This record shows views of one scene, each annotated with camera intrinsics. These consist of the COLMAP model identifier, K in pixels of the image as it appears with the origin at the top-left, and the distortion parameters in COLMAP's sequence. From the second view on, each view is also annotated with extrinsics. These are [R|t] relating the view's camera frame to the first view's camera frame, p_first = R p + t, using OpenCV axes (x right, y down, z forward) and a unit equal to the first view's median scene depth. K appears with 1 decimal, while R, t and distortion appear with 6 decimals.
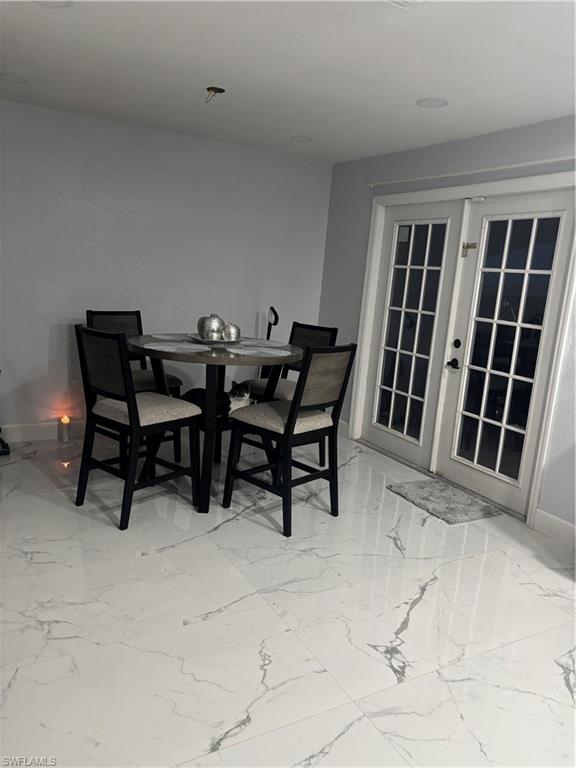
lens RADIAL K [[585.2, 0, 277.5], [0, 585.2, 396.0], [0, 0, 1]] dist [0.053195, -0.065794]
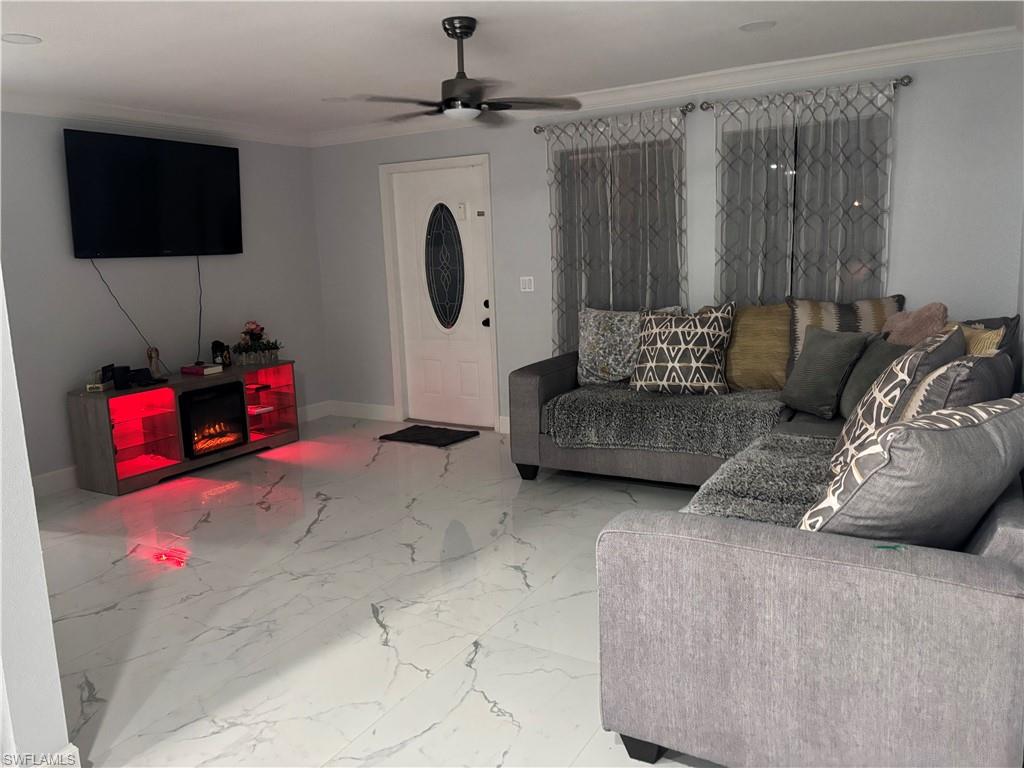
lens RADIAL K [[780.3, 0, 512.0], [0, 780.3, 384.0], [0, 0, 1]] dist [0.053195, -0.065794]
pose [[-0.861725, 0.056986, -0.504166, 0.745794], [-0.123332, 0.940343, 0.317088, -0.504419], [0.492158, 0.335422, -0.803288, 2.639022]]
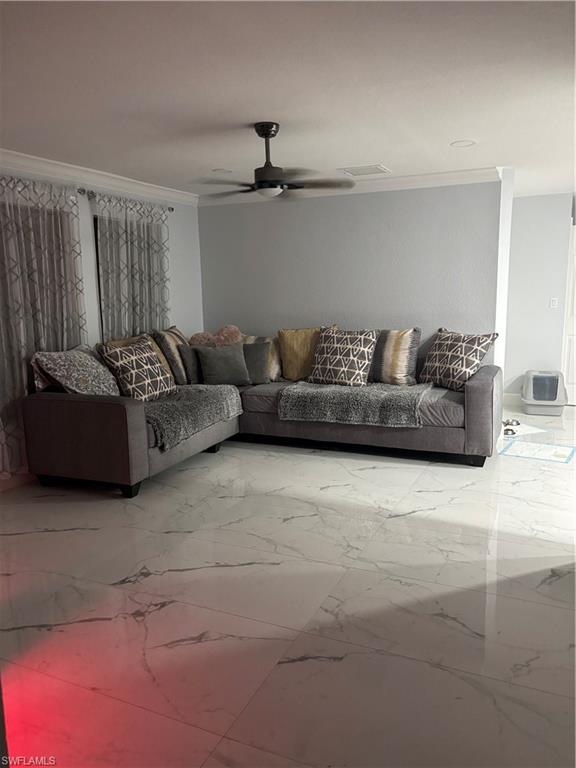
lens RADIAL K [[585.2, 0, 277.5], [0, 585.2, 396.0], [0, 0, 1]] dist [0.053195, -0.065794]
pose [[0.590686, 0.078641, -0.803060, 1.340012], [-0.120749, 0.992648, 0.008390, -0.002075], [0.797816, 0.092012, 0.595838, 0.413704]]
